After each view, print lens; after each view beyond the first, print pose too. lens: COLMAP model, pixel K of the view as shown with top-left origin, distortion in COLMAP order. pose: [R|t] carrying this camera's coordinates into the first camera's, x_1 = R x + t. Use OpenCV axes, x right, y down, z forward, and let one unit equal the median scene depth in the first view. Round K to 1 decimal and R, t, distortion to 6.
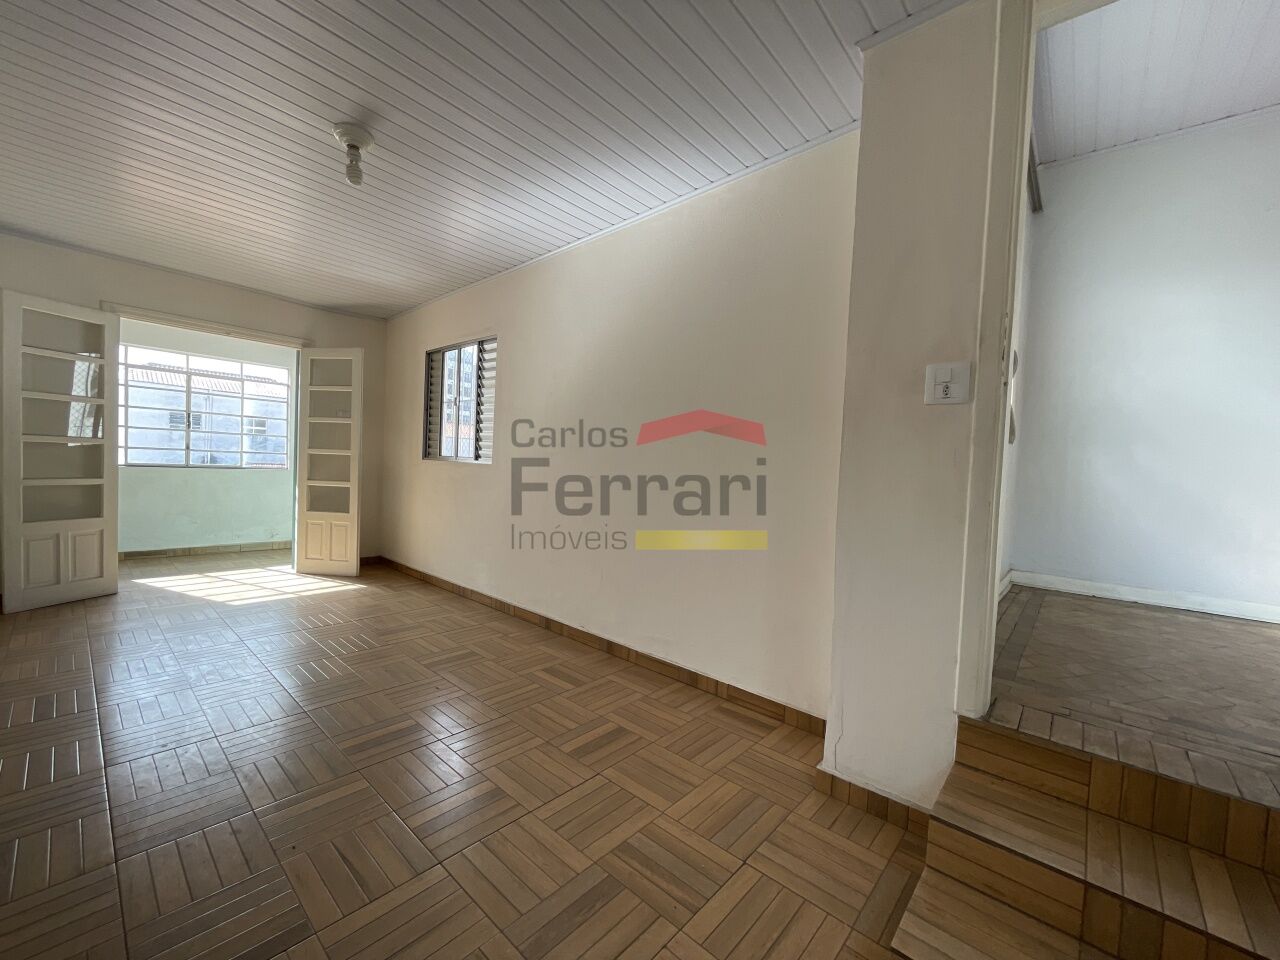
lens RADIAL K [[517.6, 0, 640.0], [0, 517.6, 480.0], [0, 0, 1]] dist [0.003530, -0.000070]
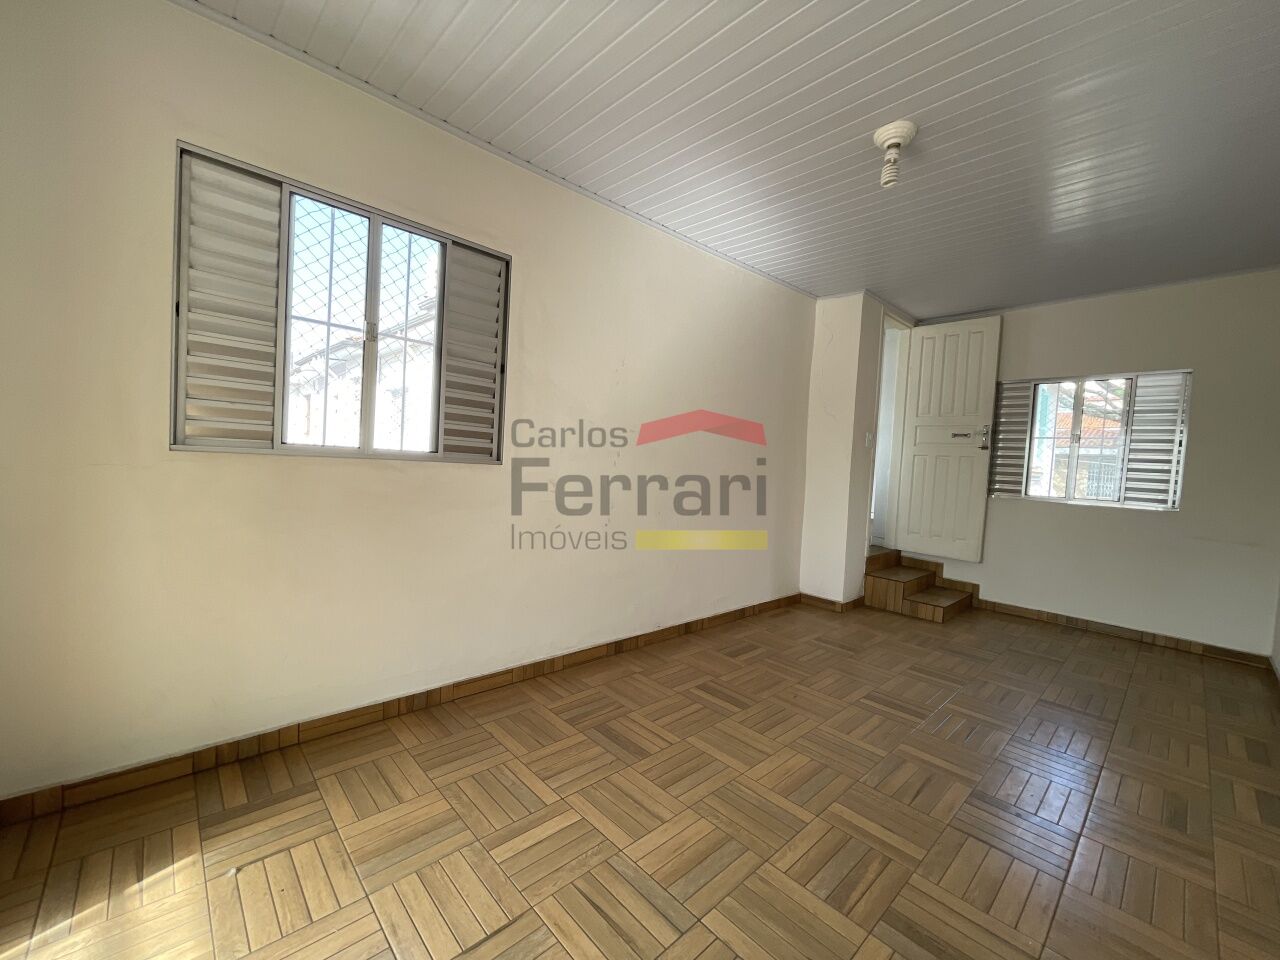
lens RADIAL K [[517.6, 0, 640.0], [0, 517.6, 480.0], [0, 0, 1]] dist [0.003530, -0.000070]
pose [[0.088669, -0.078303, 0.992979, -1.137074], [-0.020647, 0.996547, 0.080428, -0.085298], [-0.995847, -0.027633, 0.086746, 0.991353]]
